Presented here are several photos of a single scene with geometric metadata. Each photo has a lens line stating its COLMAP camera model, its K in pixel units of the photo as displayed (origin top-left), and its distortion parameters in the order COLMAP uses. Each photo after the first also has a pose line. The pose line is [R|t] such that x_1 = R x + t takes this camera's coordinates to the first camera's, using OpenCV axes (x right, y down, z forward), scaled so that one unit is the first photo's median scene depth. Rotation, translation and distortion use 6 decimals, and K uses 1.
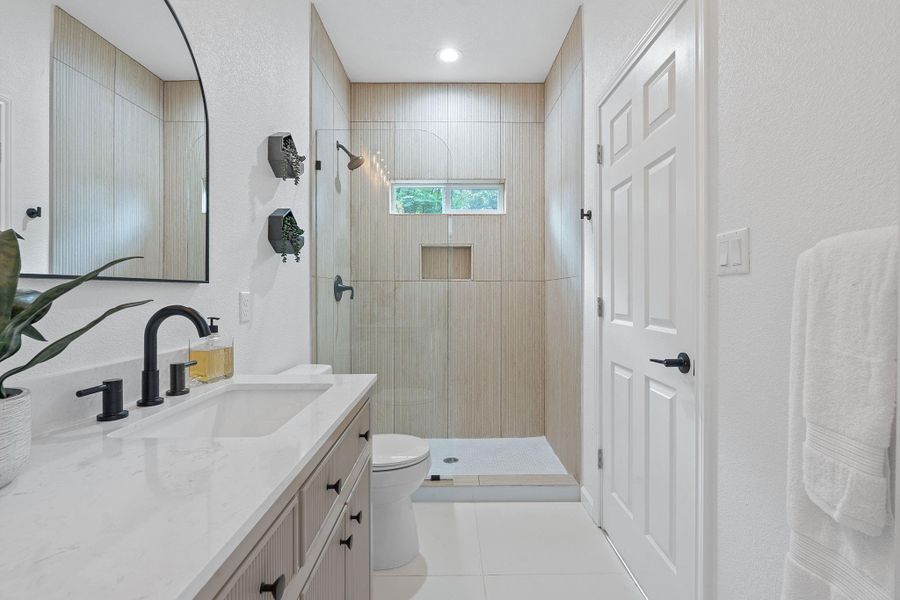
lens RADIAL K [[398.0, 0, 445.8], [0, 398.0, 294.1], [0, 0, 1]] dist [-0.007787, 0.002024]
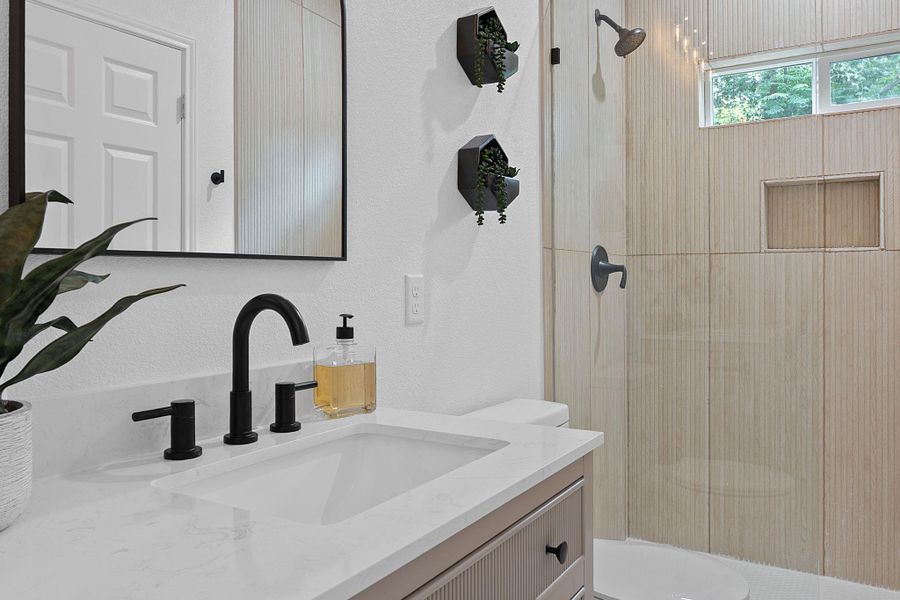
lens RADIAL K [[673.5, 0, 467.8], [0, 673.5, 277.0], [0, 0, 1]] dist [-0.015983, -0.010385]
pose [[0.854404, -0.005161, -0.519584, 0.076775], [0.001820, 0.999974, -0.006940, 0.003706], [0.519606, 0.004984, 0.854391, 0.101159]]
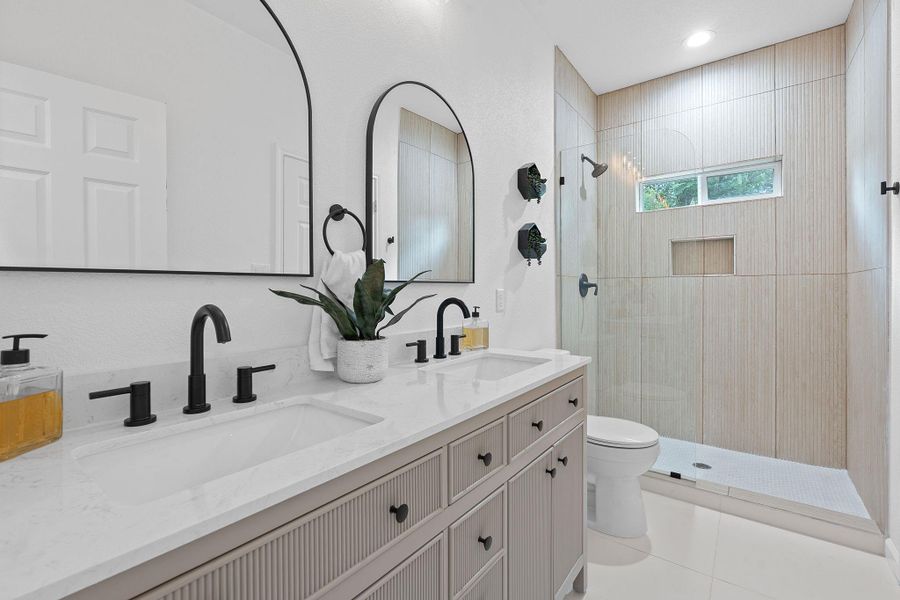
lens RADIAL K [[398.0, 0, 457.9], [0, 398.0, 288.6], [0, 0, 1]] dist [-0.007787, 0.002024]
pose [[0.801360, -0.003627, -0.598172, 0.133804], [0.000581, 0.999986, -0.005286, -0.000140], [0.598183, 0.003889, 0.801350, -0.123459]]
